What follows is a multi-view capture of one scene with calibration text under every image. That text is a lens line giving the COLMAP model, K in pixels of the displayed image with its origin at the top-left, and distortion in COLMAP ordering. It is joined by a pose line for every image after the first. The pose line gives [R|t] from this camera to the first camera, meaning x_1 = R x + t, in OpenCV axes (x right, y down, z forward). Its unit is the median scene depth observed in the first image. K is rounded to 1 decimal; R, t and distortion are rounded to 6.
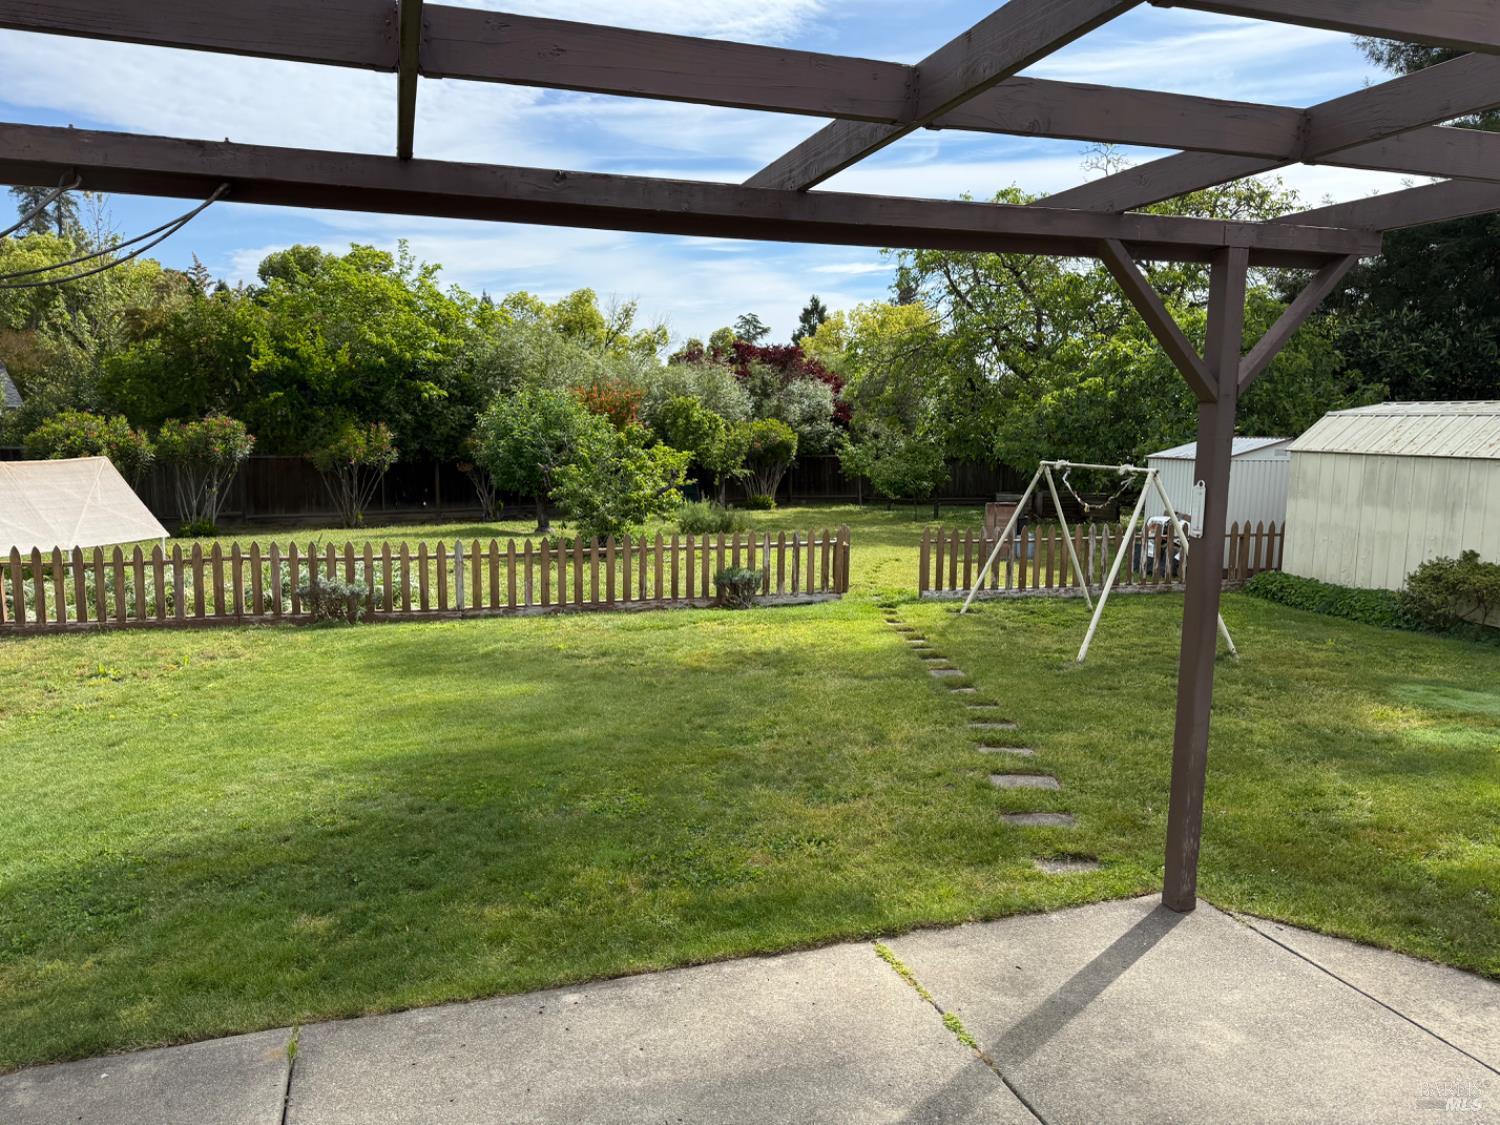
lens RADIAL K [[1060.1, 0, 750.0], [0, 1060.1, 562.5], [0, 0, 1]] dist [0.178188, -0.210934]
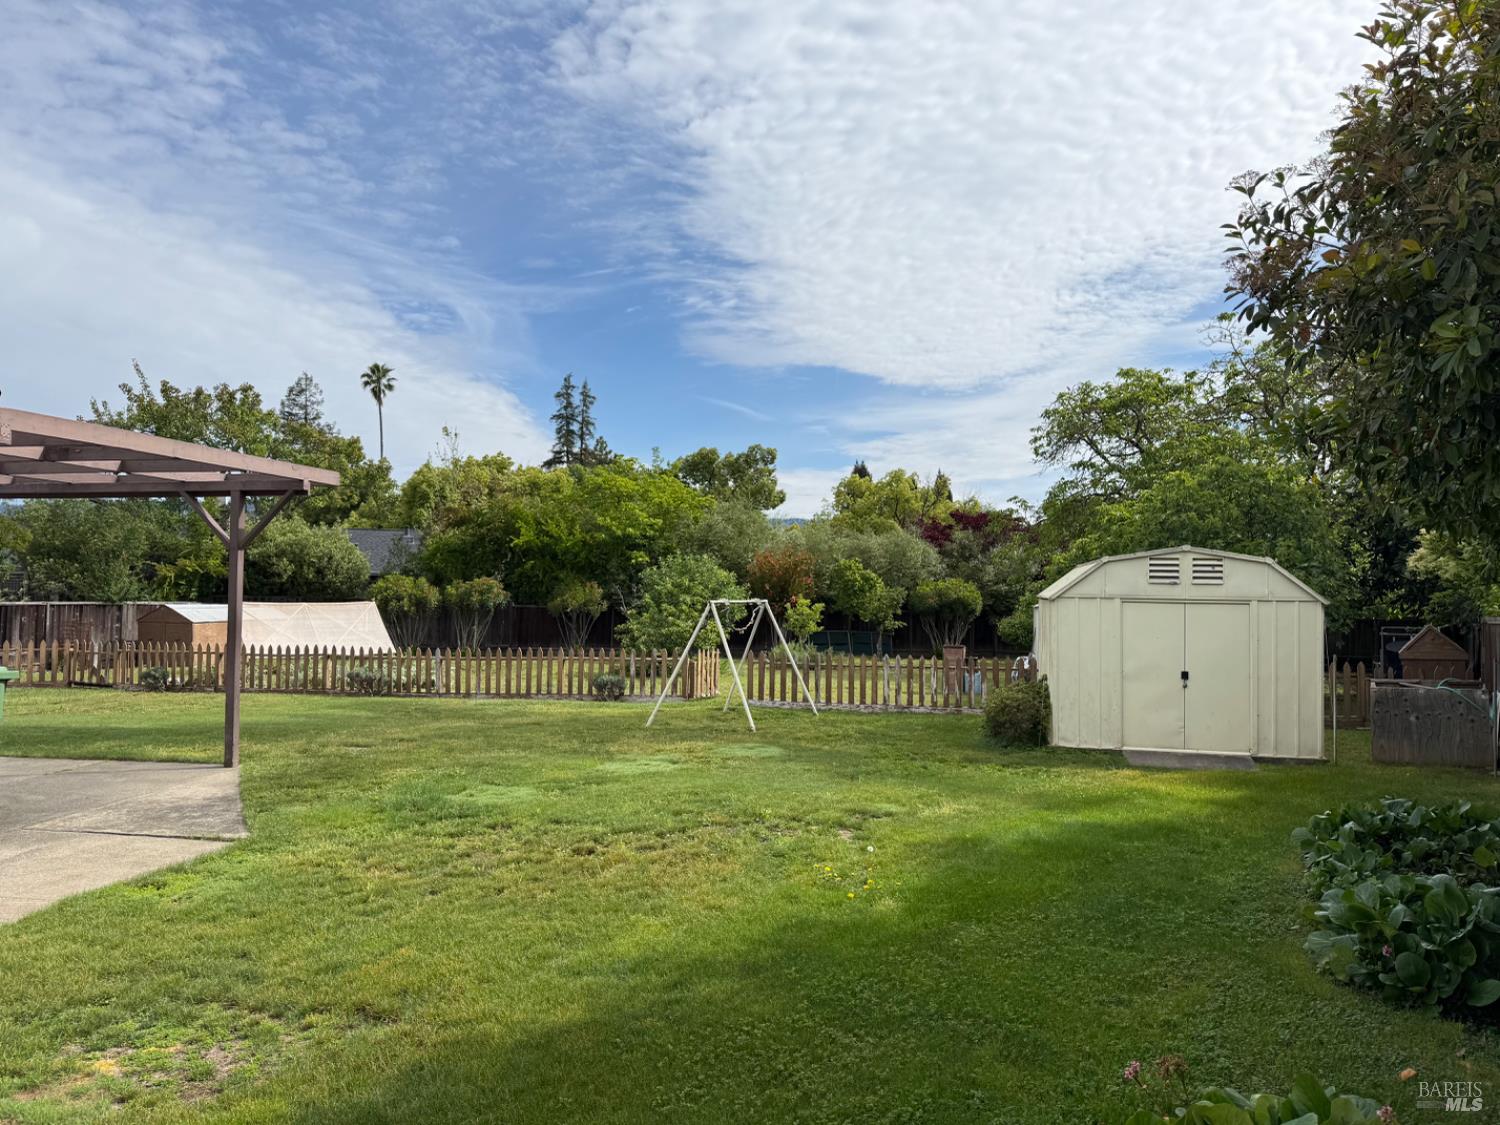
lens RADIAL K [[1060.1, 0, 750.0], [0, 1060.1, 562.5], [0, 0, 1]] dist [0.178188, -0.210934]
pose [[0.900679, -0.007050, -0.434428, 0.424254], [-0.060405, 0.988126, -0.141271, 0.025829], [0.430266, 0.153482, 0.889559, -0.119737]]
